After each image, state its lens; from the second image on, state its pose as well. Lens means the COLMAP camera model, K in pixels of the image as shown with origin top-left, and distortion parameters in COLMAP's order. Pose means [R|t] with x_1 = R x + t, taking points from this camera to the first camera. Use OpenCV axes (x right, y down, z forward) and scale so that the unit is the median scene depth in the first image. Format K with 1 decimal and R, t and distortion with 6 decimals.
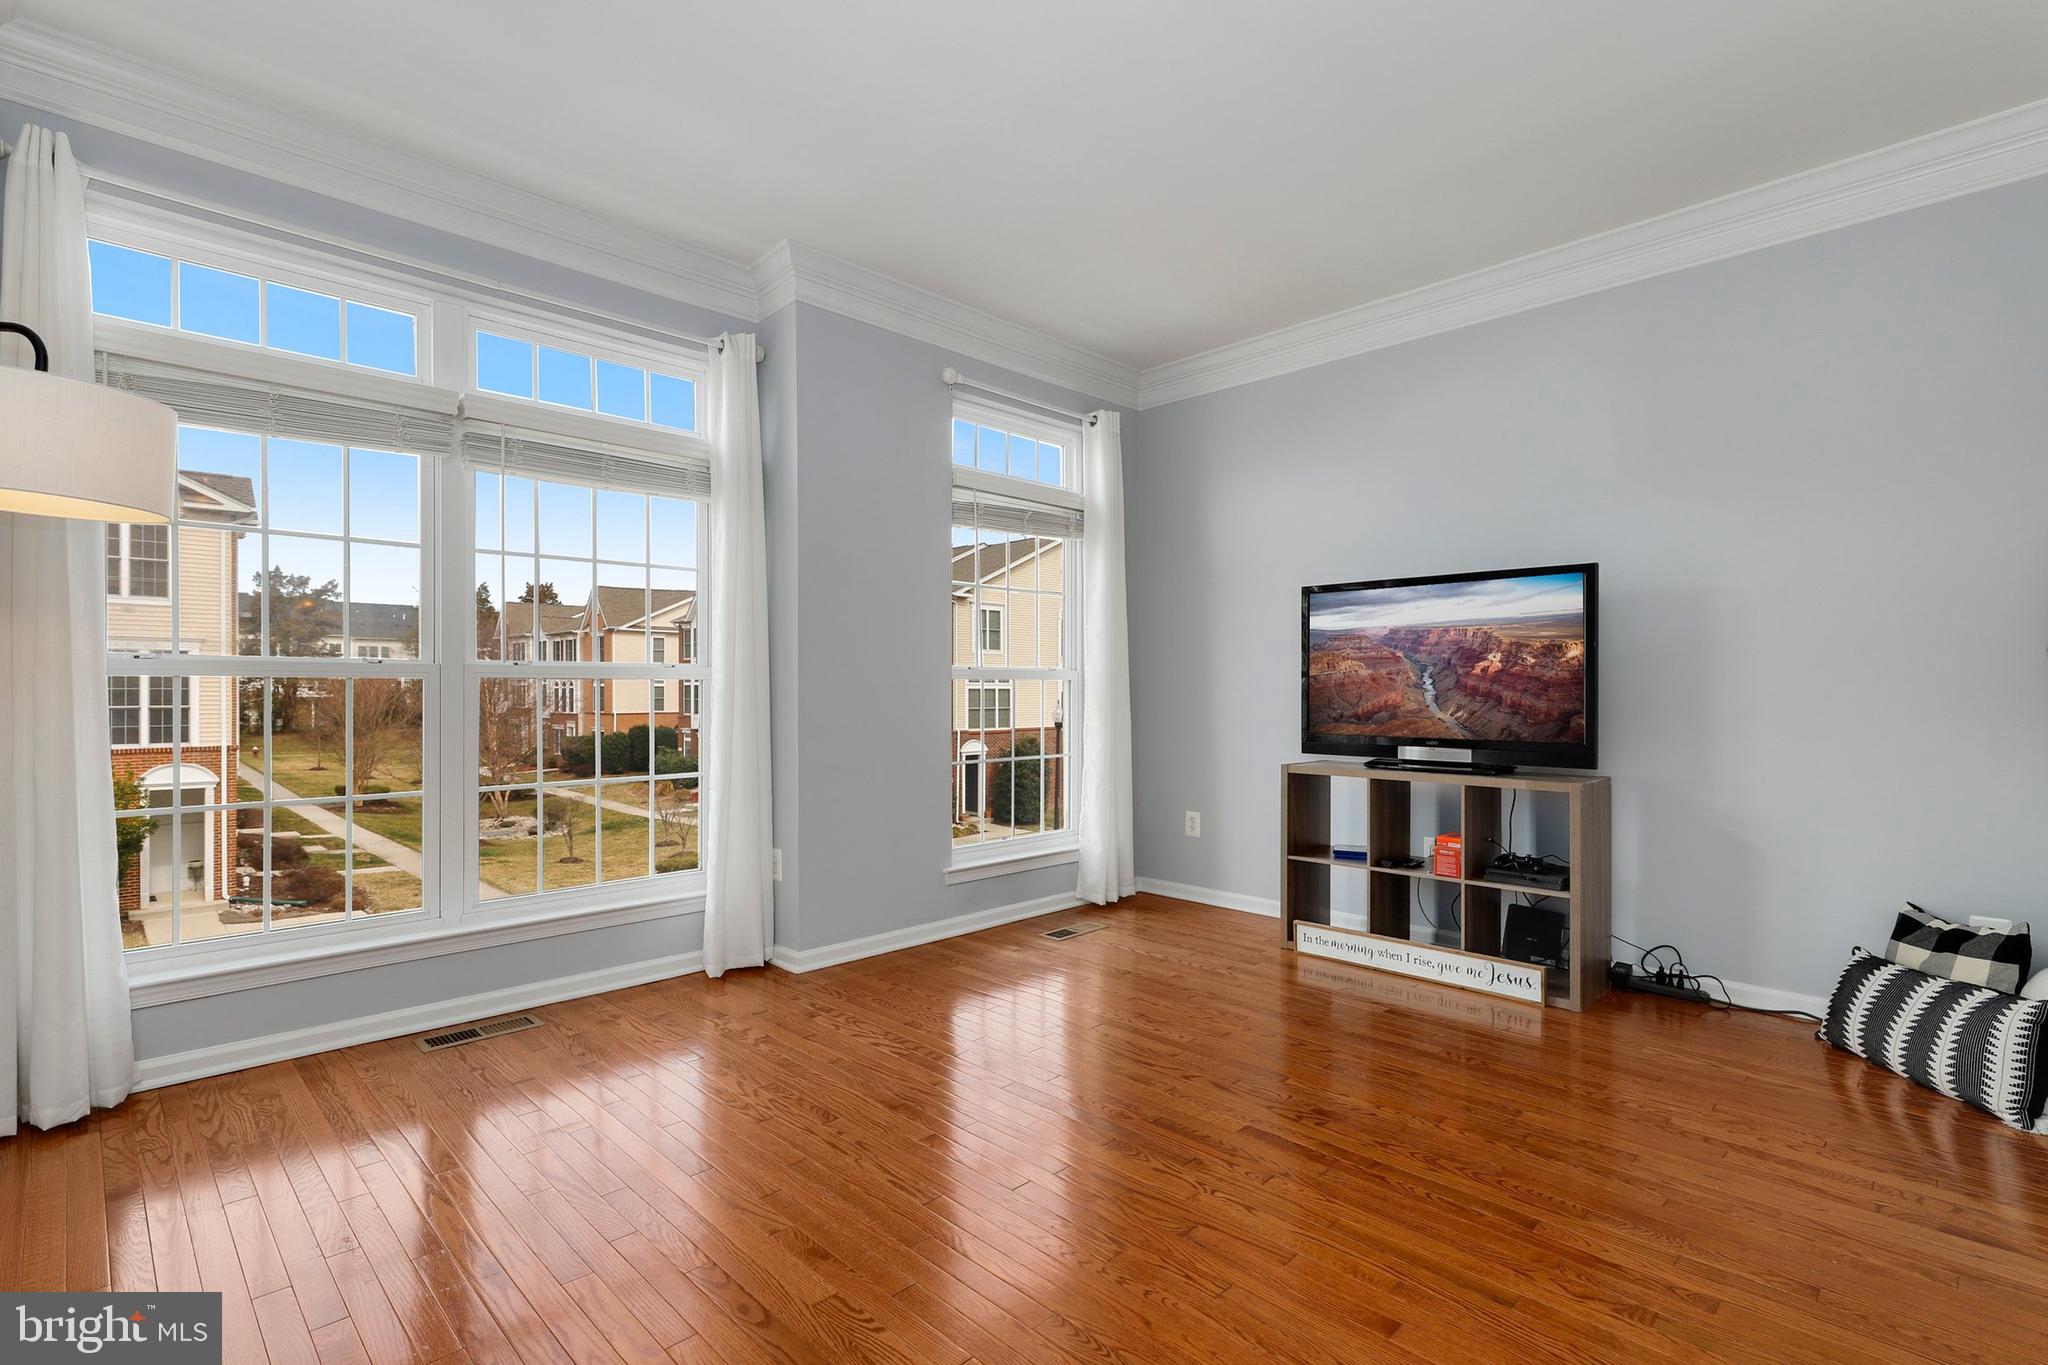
lens RADIAL K [[950.7, 0, 1029.8], [0, 950.7, 697.1], [0, 0, 1]] dist [-0.001711, 0.000736]
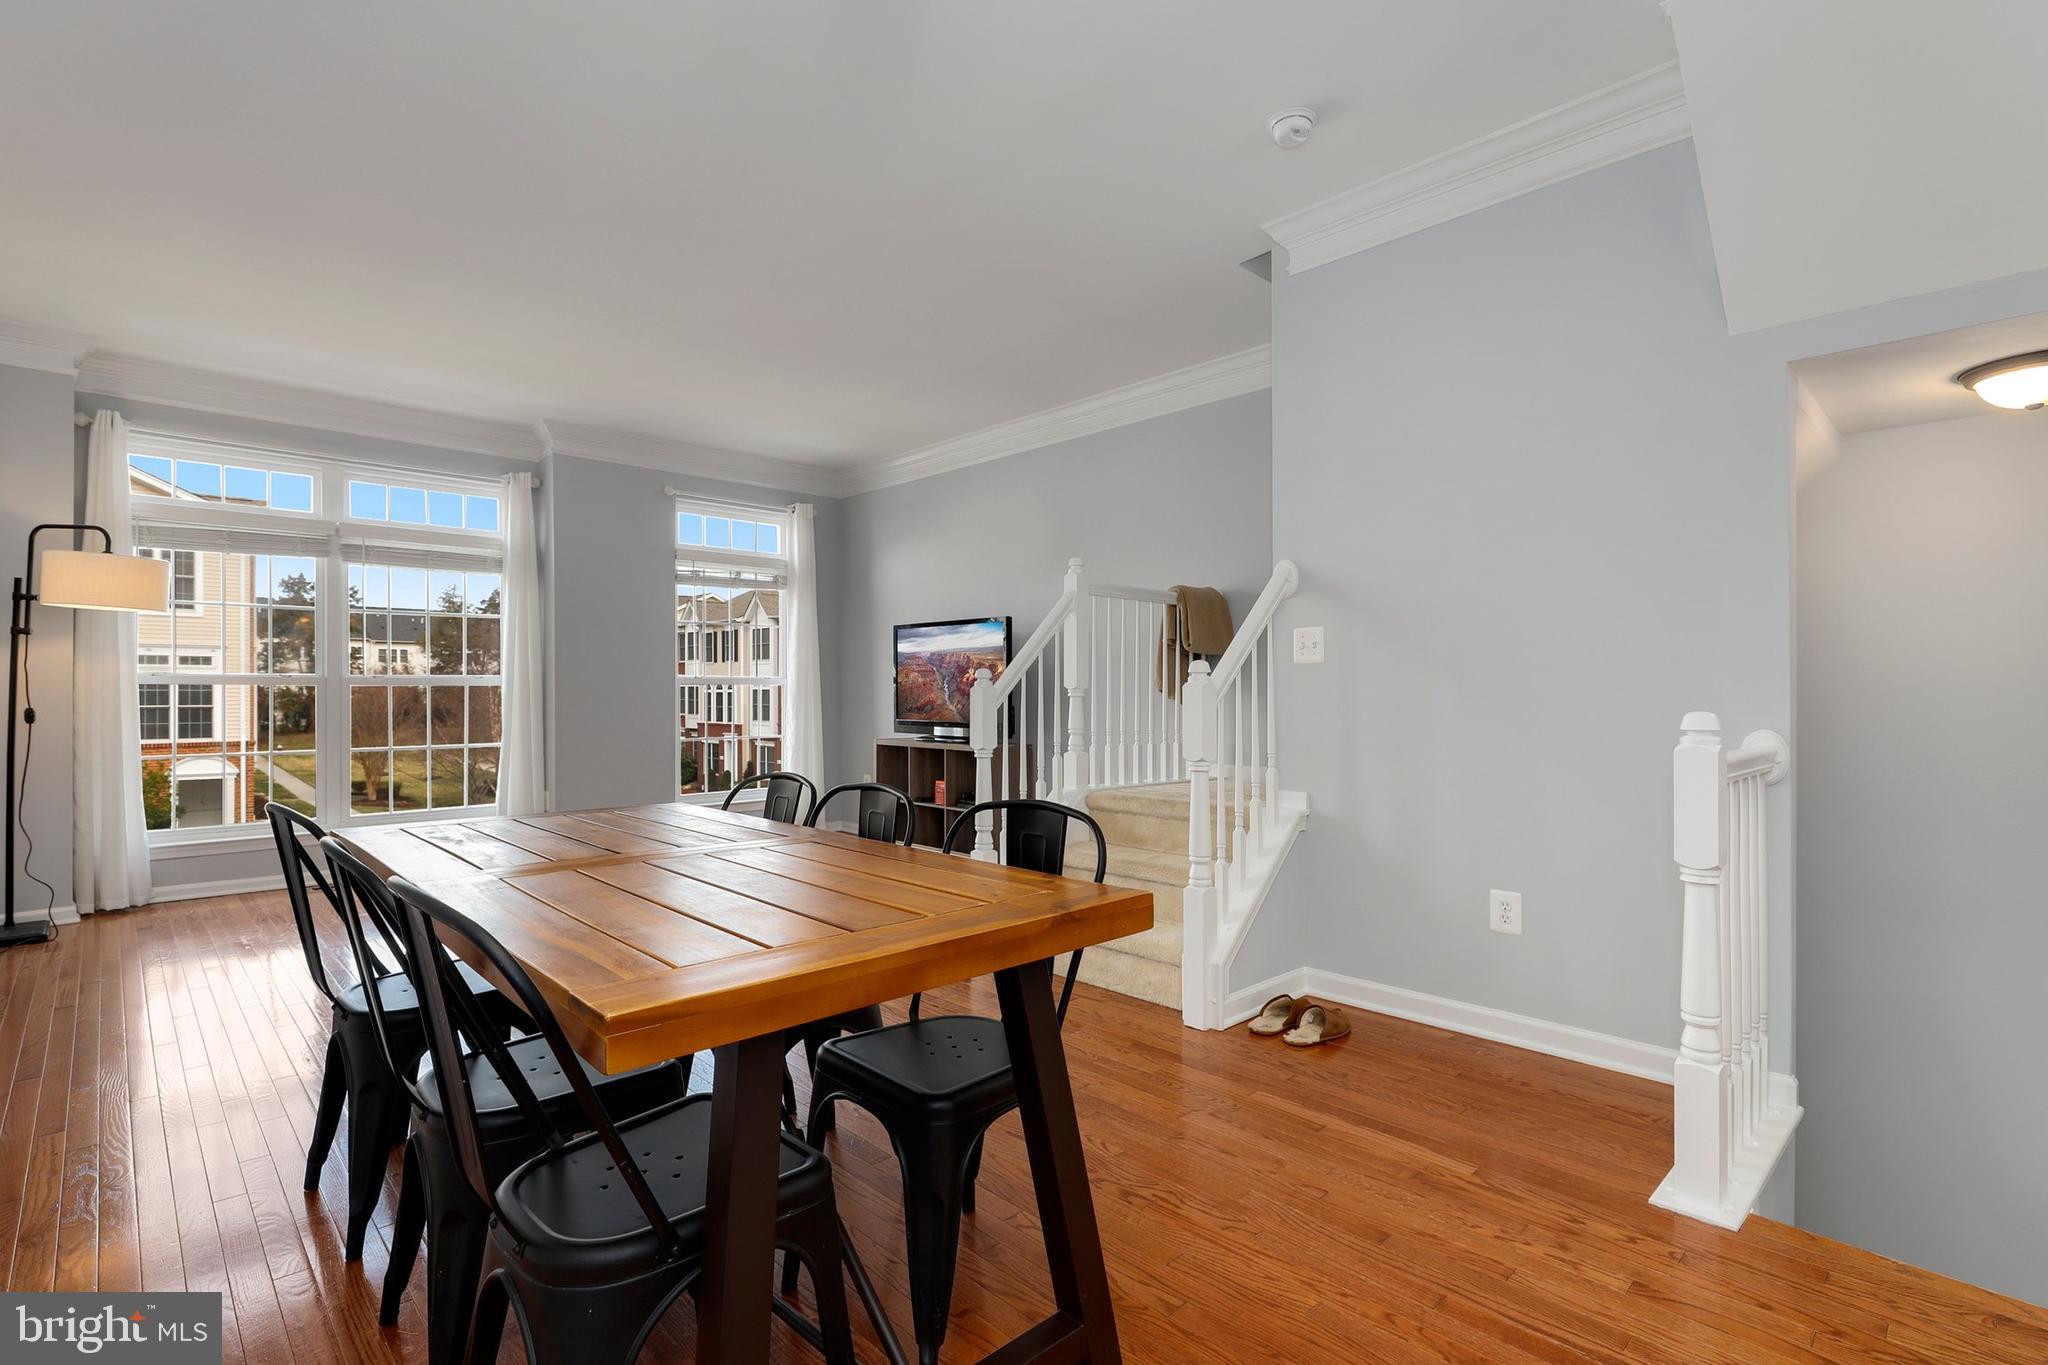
lens RADIAL K [[950.7, 0, 1029.8], [0, 950.7, 697.1], [0, 0, 1]] dist [-0.001711, 0.000736]
pose [[0.999807, -0.002409, -0.019508, 0.540905], [0.002427, 0.999997, 0.000860, 0.001088], [0.019505, -0.000907, 0.999809, -0.550555]]
